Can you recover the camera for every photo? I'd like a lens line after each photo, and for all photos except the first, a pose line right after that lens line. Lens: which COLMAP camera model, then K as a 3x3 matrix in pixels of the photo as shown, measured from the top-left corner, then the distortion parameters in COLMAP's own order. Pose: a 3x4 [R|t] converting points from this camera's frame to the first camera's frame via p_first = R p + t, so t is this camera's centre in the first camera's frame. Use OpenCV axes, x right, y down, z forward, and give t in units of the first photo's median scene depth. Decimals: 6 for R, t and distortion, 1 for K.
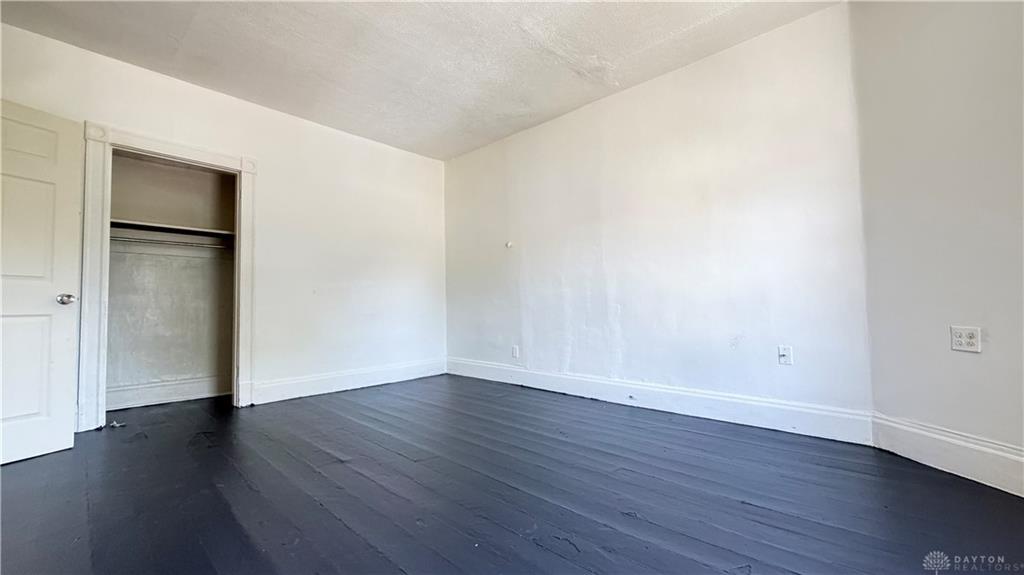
lens RADIAL K [[407.7, 0, 512.0], [0, 407.7, 287.5], [0, 0, 1]] dist [0.000066, 0.000196]
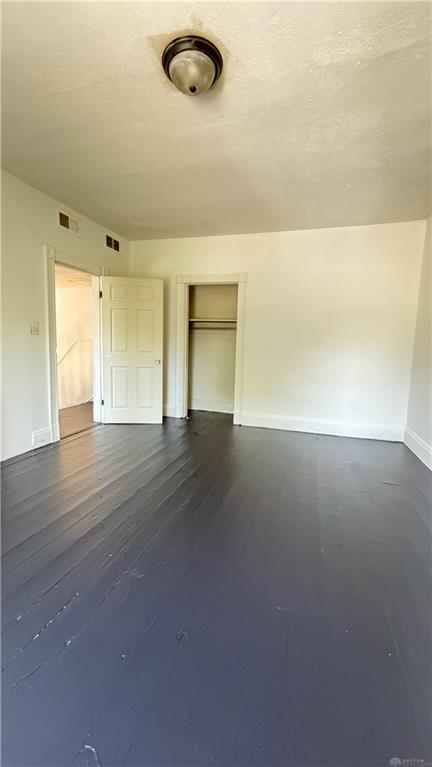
lens RADIAL K [[305.4, 0, 216.0], [0, 305.4, 383.5], [0, 0, 1]] dist [0.000066, 0.000196]
pose [[0.436792, 0.138440, -0.888846, 0.415131], [0.002243, 0.987916, 0.154973, -0.076941], [0.899560, -0.069685, 0.431204, 0.369207]]
